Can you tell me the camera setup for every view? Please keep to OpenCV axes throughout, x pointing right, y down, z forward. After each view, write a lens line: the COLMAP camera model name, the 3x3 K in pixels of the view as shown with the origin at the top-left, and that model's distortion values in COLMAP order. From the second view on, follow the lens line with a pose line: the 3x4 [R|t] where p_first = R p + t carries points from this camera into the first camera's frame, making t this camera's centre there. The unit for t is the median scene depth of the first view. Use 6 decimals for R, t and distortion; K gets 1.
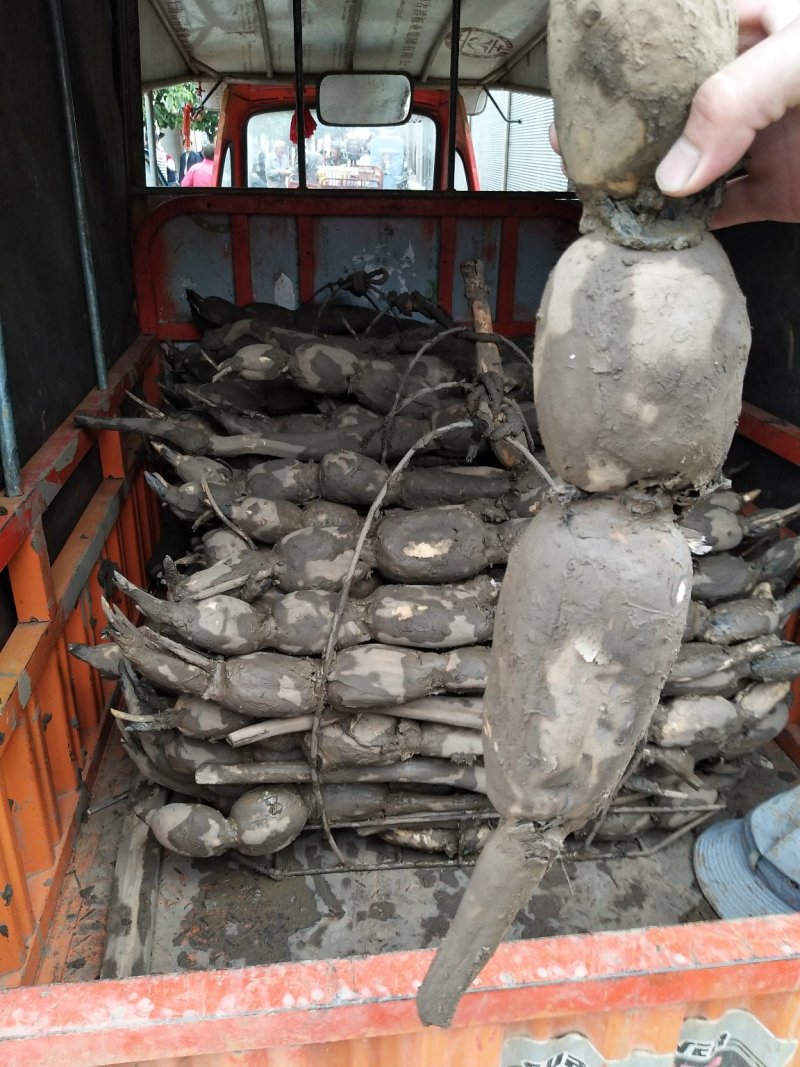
lens RADIAL K [[823.8, 0, 371.3], [0, 823.8, 535.1], [0, 0, 1]] dist [0.053791, -0.091550]
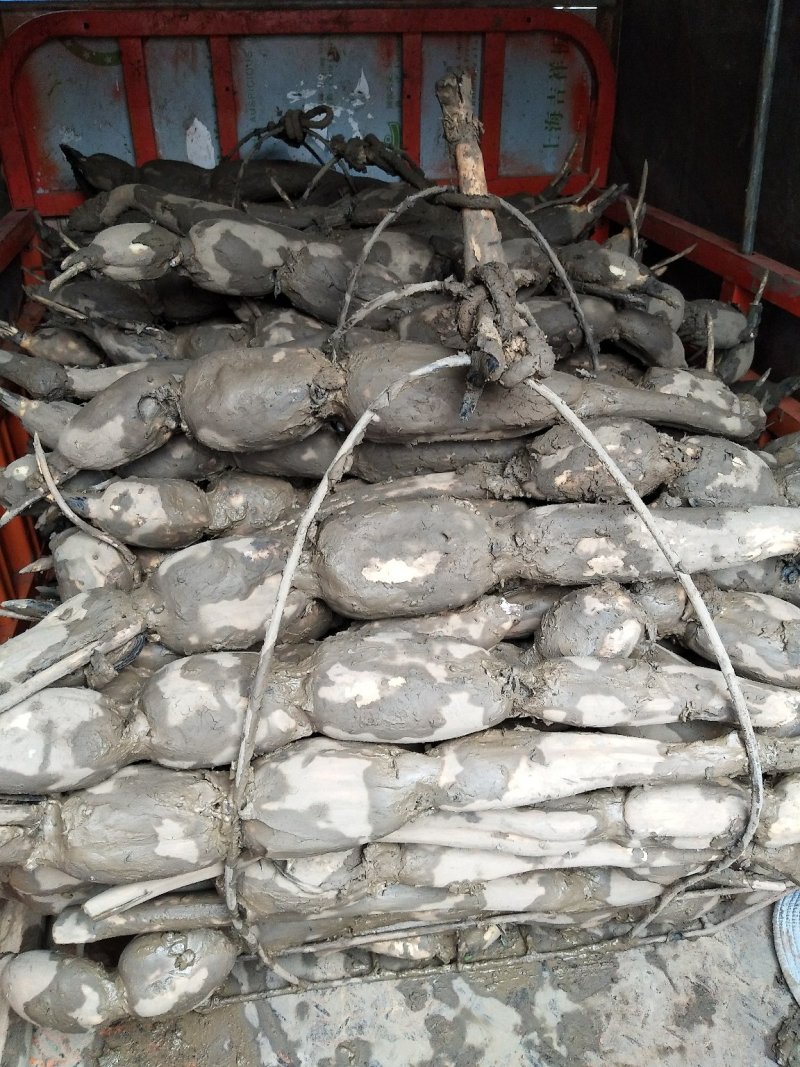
lens RADIAL K [[823.8, 0, 374.1], [0, 823.8, 536.6], [0, 0, 1]] dist [0.053791, -0.091550]
pose [[0.998485, -0.043863, 0.033234, 0.026717], [0.038401, 0.987915, 0.150164, -0.092206], [-0.039419, -0.148660, 0.988102, 0.366758]]
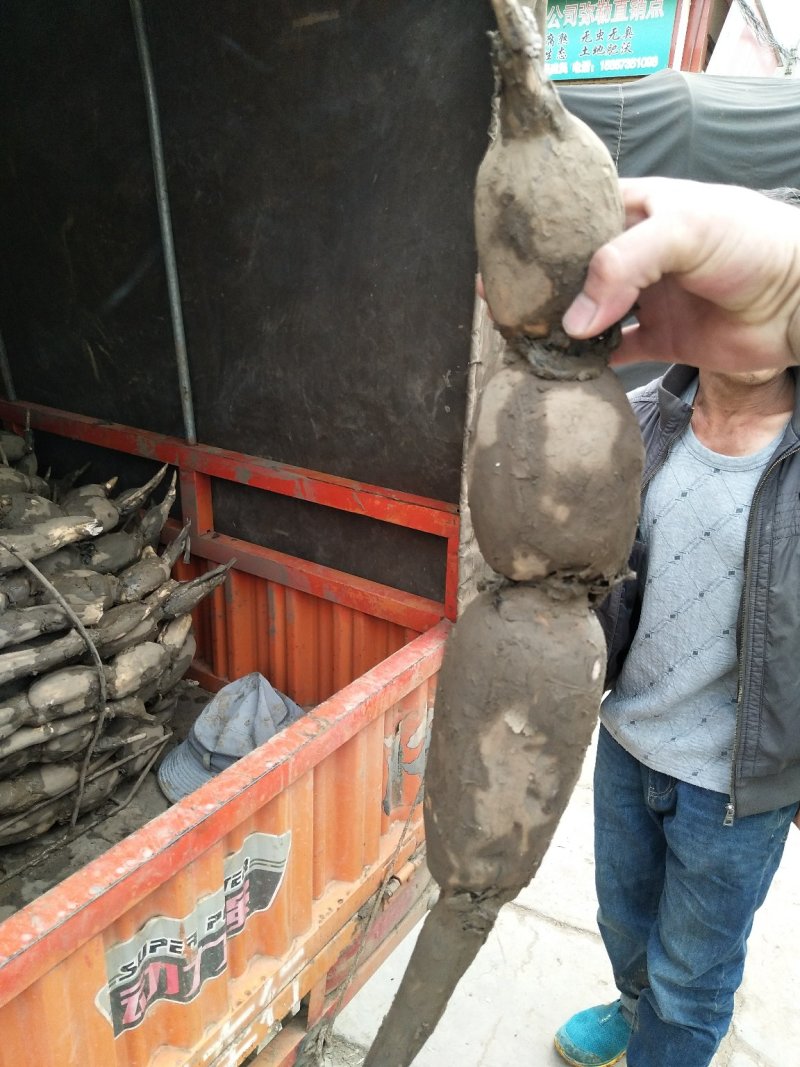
lens RADIAL K [[823.8, 0, 410.2], [0, 823.8, 525.8], [0, 0, 1]] dist [0.053791, -0.091550]
pose [[0.638333, -0.242887, 0.730436, -0.167170], [0.273904, 0.958478, 0.079349, 0.037528], [-0.719380, 0.149418, 0.678356, -0.117203]]
